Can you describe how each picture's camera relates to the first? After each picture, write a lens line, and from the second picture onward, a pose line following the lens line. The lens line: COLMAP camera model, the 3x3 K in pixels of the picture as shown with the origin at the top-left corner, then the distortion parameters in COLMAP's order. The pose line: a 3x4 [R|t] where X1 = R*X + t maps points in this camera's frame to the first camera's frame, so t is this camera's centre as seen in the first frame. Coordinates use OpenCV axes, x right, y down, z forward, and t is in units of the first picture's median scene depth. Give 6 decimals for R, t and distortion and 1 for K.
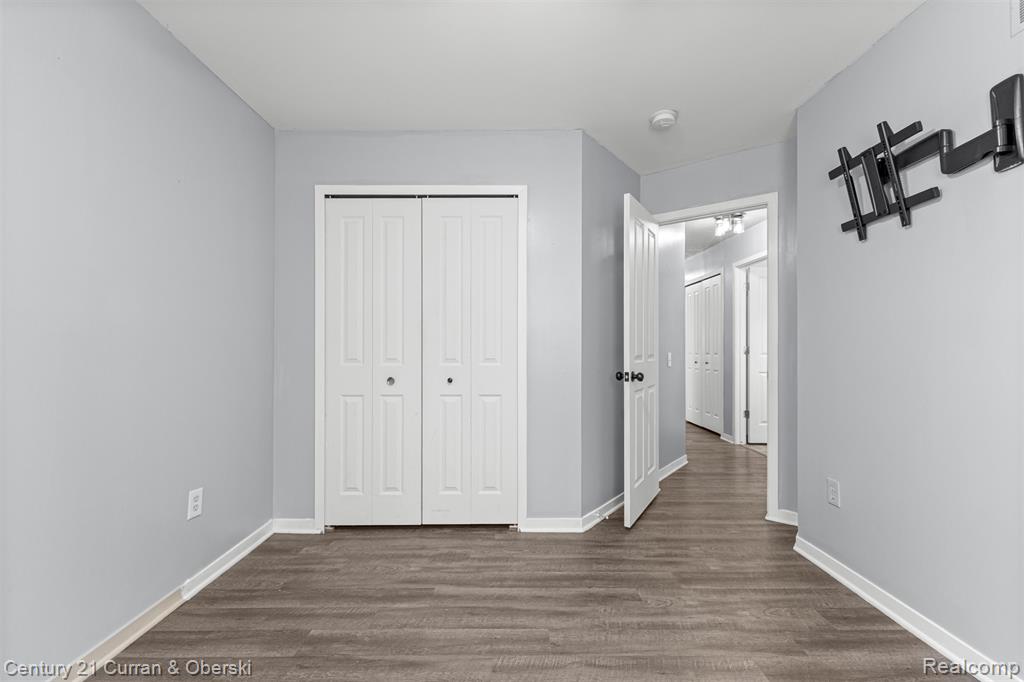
lens RADIAL K [[438.0, 0, 507.1], [0, 438.0, 340.9], [0, 0, 1]] dist [-0.000266, -0.000036]
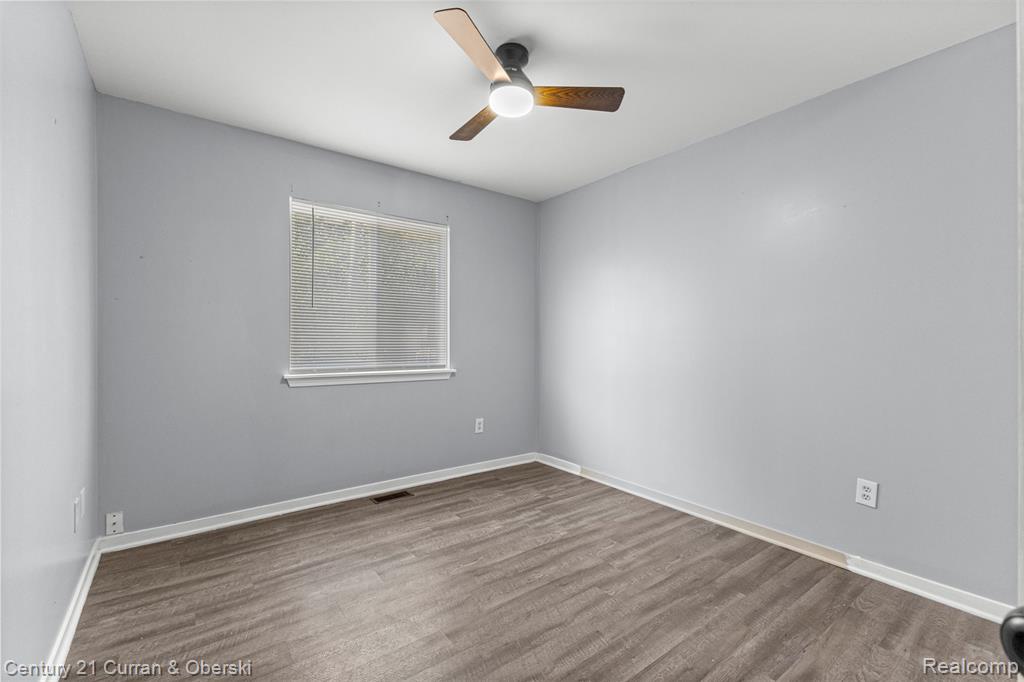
lens RADIAL K [[438.0, 0, 511.3], [0, 438.0, 341.7], [0, 0, 1]] dist [-0.000266, -0.000036]
pose [[-0.807223, -0.004419, -0.590230, 0.652160], [0.009710, 0.999737, -0.020765, 0.014216], [0.590167, -0.022493, -0.806968, 1.416035]]
